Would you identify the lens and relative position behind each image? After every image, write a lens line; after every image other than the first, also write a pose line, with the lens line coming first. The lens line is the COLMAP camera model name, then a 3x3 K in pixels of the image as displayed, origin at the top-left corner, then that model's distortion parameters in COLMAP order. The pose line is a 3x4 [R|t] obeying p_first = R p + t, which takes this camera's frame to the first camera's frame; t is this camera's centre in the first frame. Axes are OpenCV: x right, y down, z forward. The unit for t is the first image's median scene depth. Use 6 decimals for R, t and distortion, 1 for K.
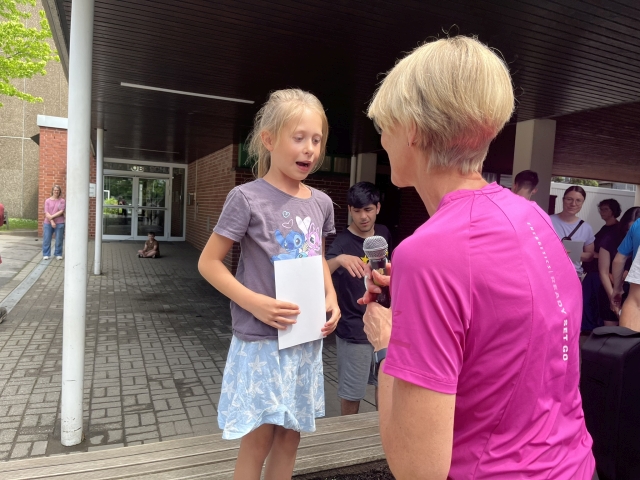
lens RADIAL K [[484.1, 0, 323.6], [0, 484.1, 240.9], [0, 0, 1]] dist [0.082316, -0.116987]
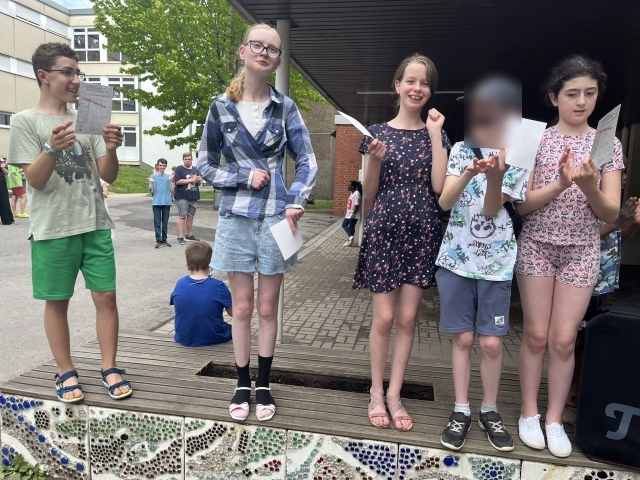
lens RADIAL K [[484.1, 0, 320.4], [0, 484.1, 245.4], [0, 0, 1]] dist [0.082316, -0.116987]
pose [[0.823845, 0.052049, -0.564421, 0.150762], [-0.023750, 0.998070, 0.057372, -0.001274], [0.566318, -0.033860, 0.823491, -0.056409]]
